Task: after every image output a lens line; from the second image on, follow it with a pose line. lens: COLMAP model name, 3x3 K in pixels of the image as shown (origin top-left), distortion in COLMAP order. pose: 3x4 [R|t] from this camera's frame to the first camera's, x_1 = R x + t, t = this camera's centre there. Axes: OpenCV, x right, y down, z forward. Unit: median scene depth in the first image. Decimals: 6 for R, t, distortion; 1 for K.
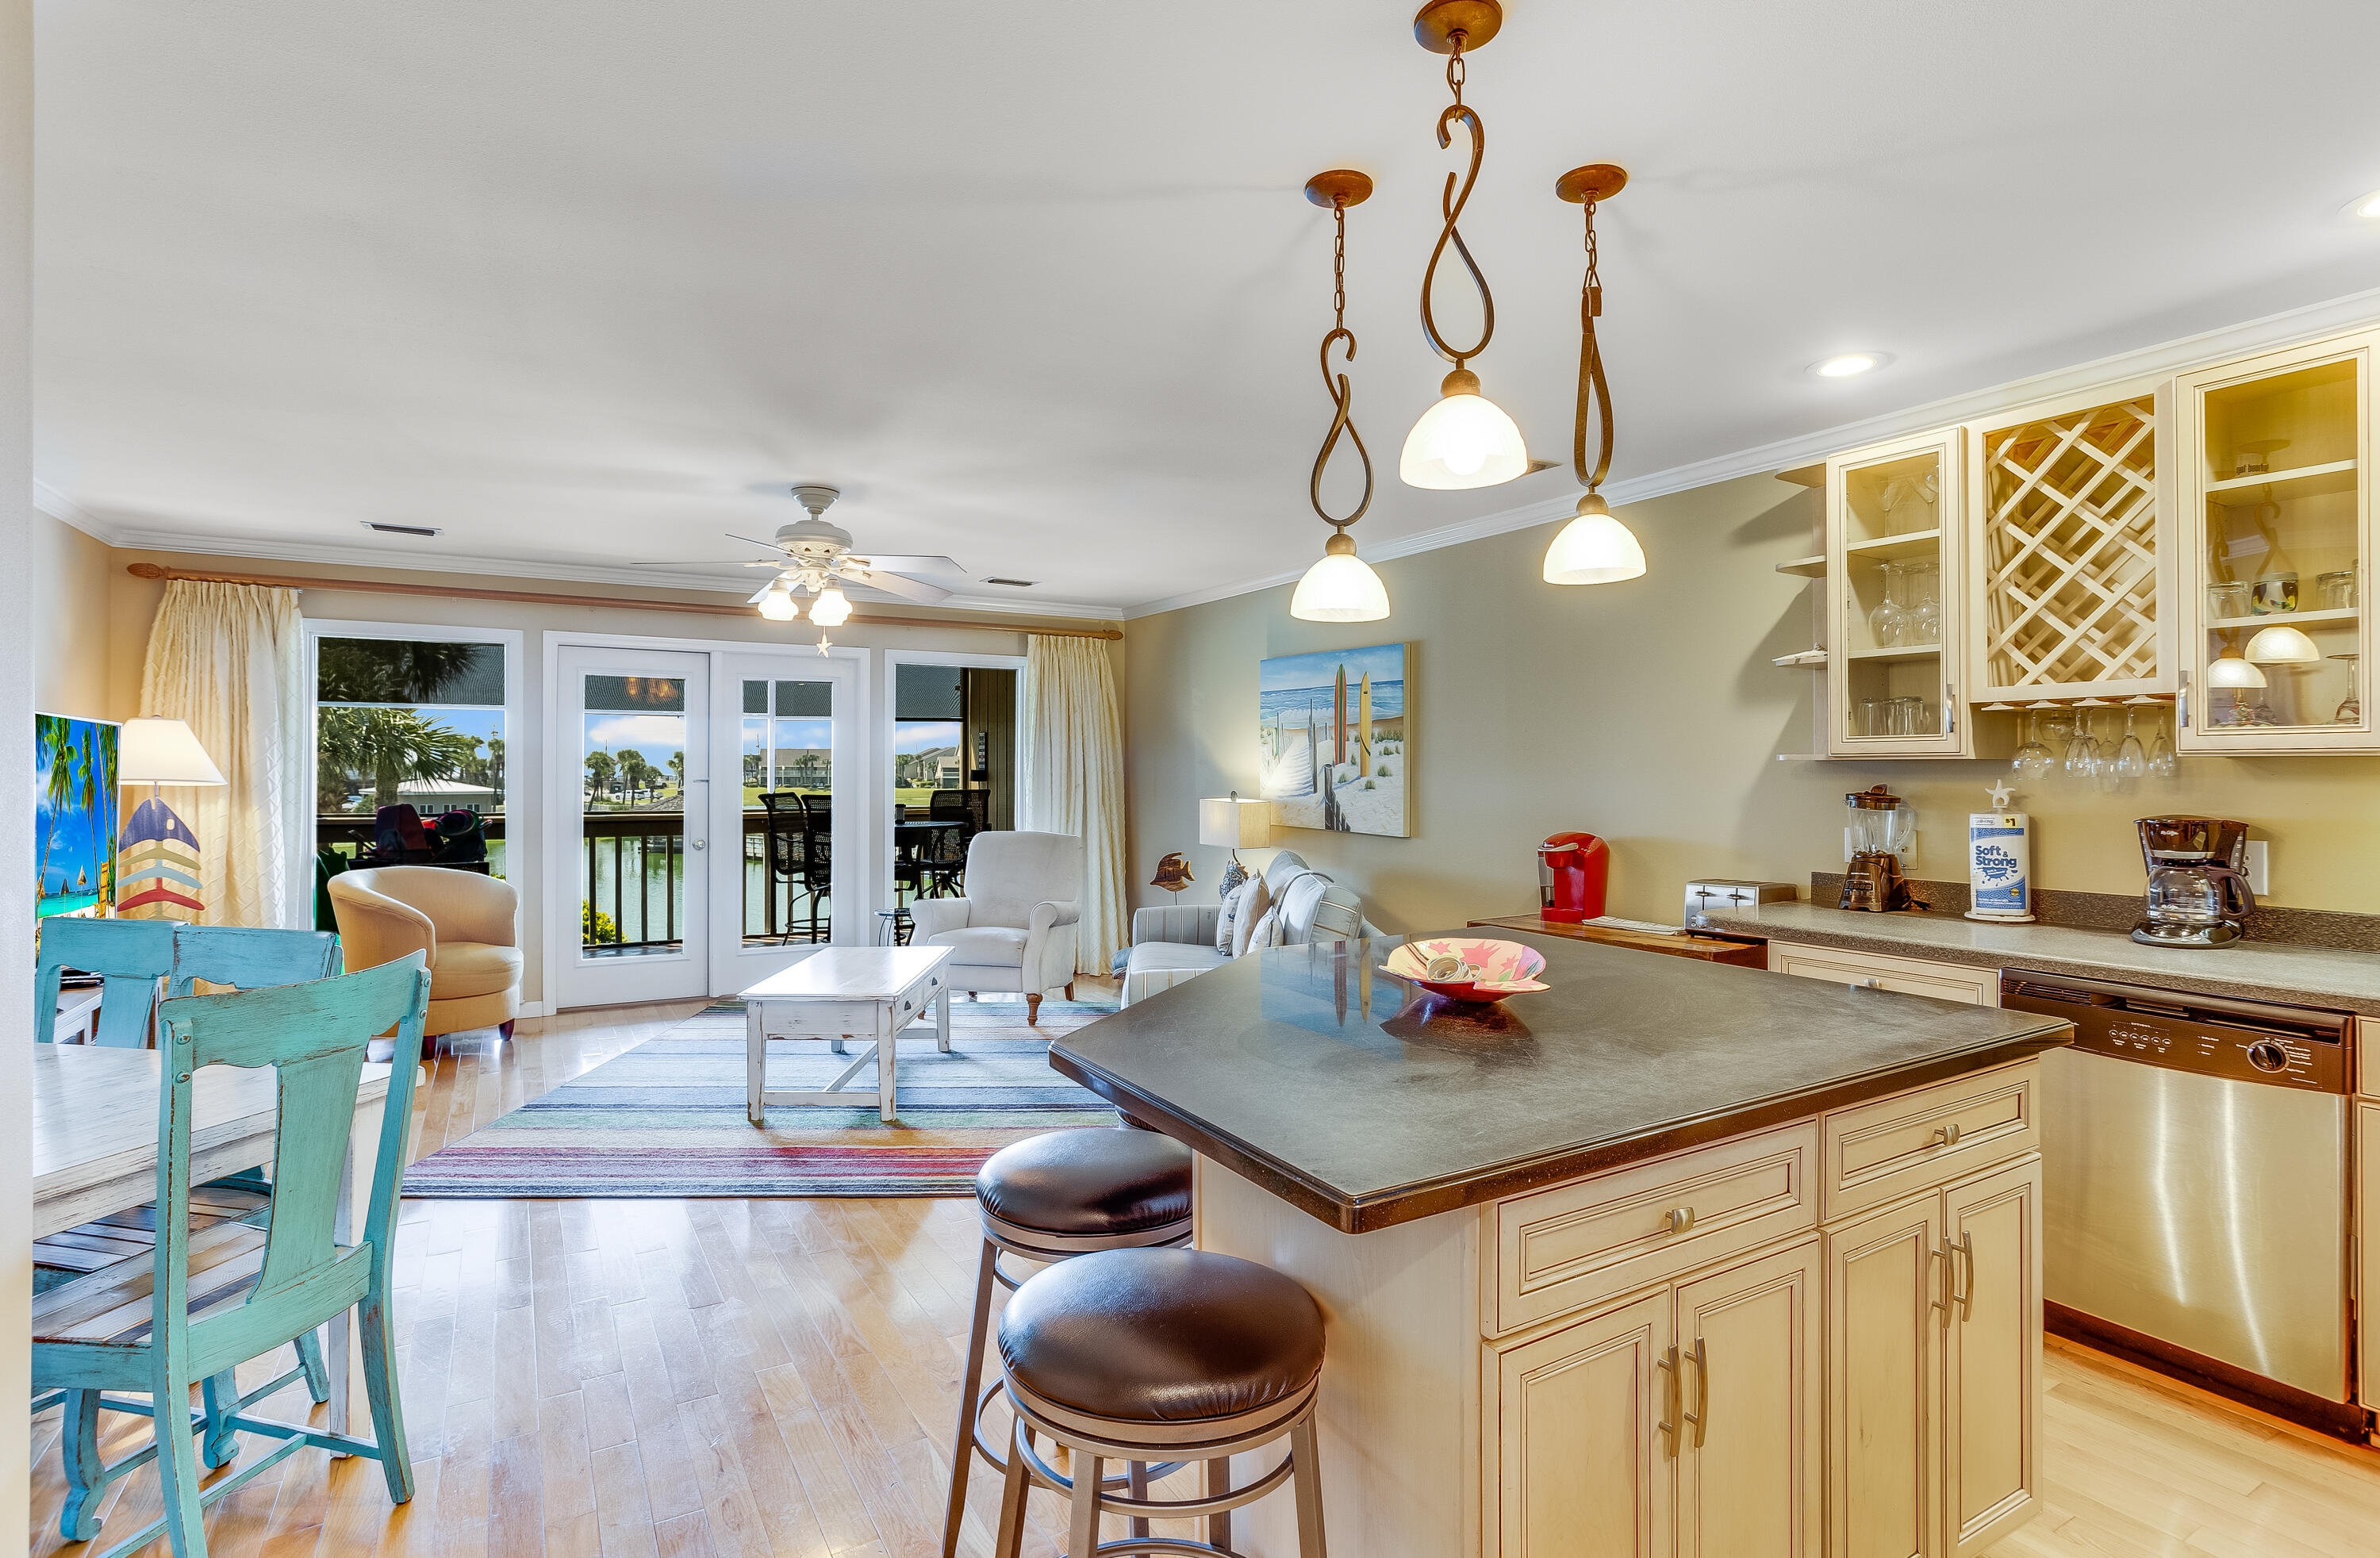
lens RADIAL K [[1183.1, 0, 1190.0], [0, 1183.1, 779.0], [0, 0, 1]] dist [-0.011030, -0.000145]
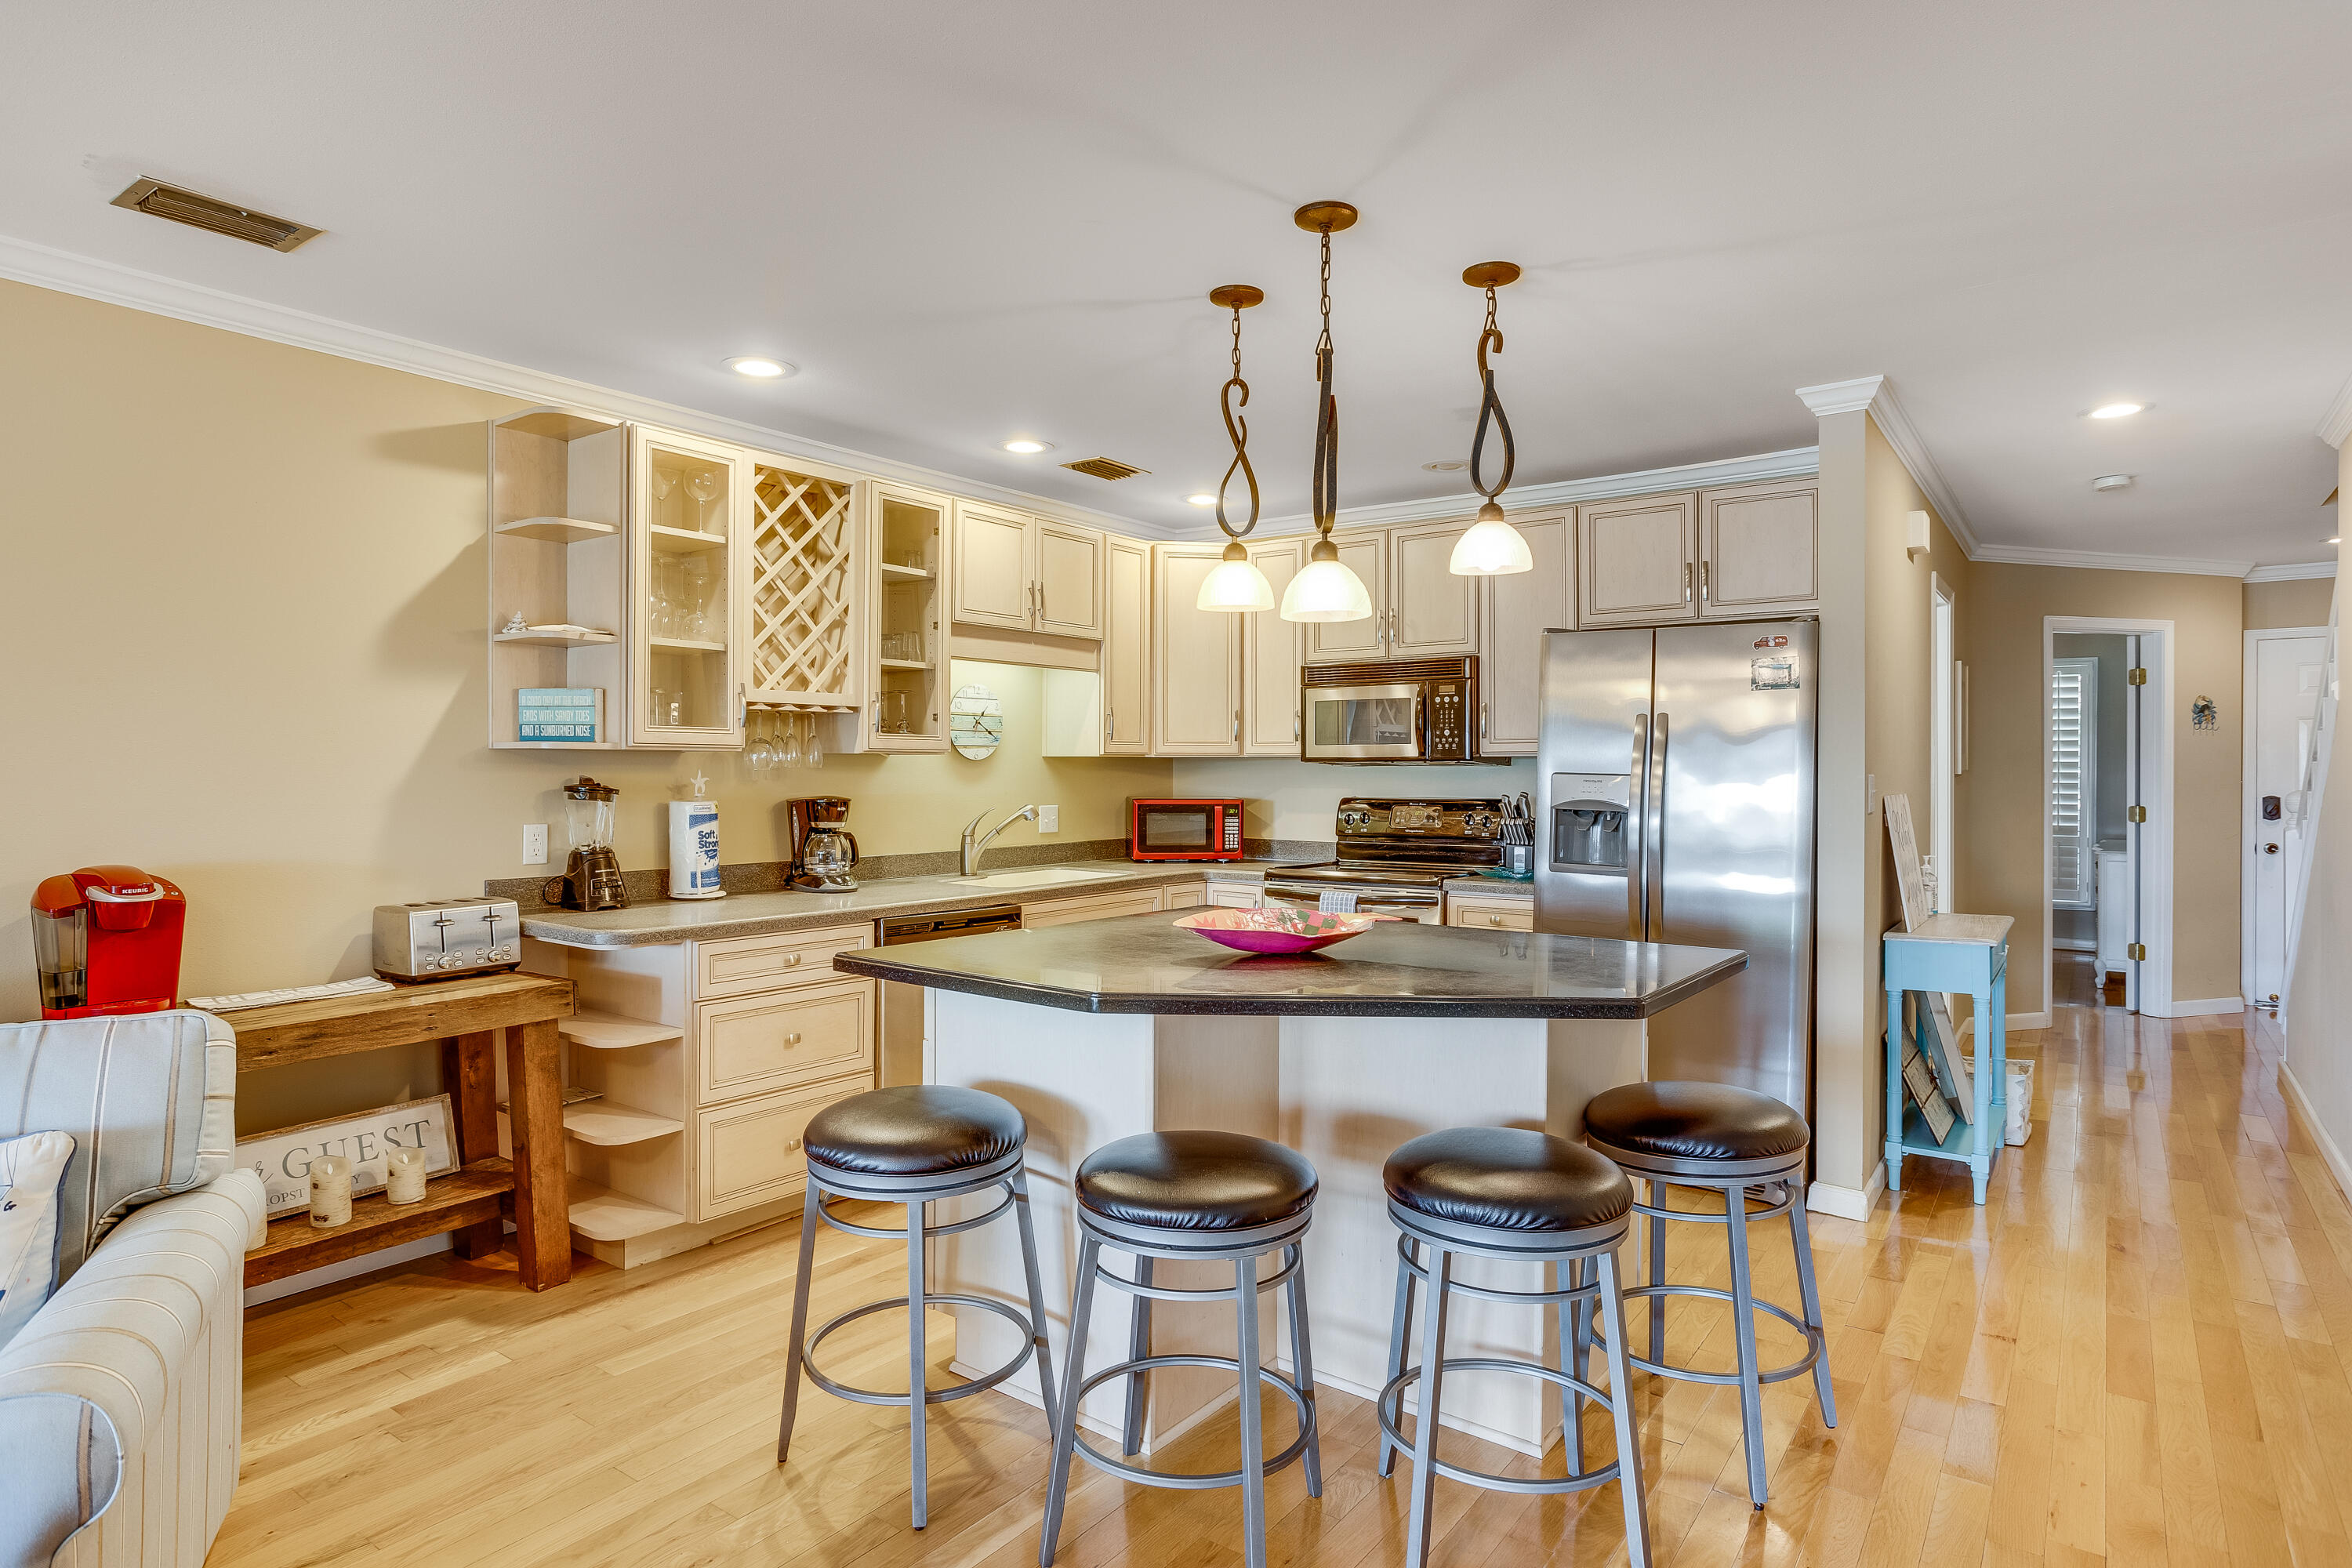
lens RADIAL K [[1165.5, 0, 1176.0], [0, 1165.5, 784.0], [0, 0, 1]] dist [-0.023066, 0.000376]
pose [[-0.357727, -0.013337, 0.933731, -0.300347], [0.001391, 0.999889, 0.014815, -0.000882], [-0.933825, 0.006598, -0.357669, 0.590937]]
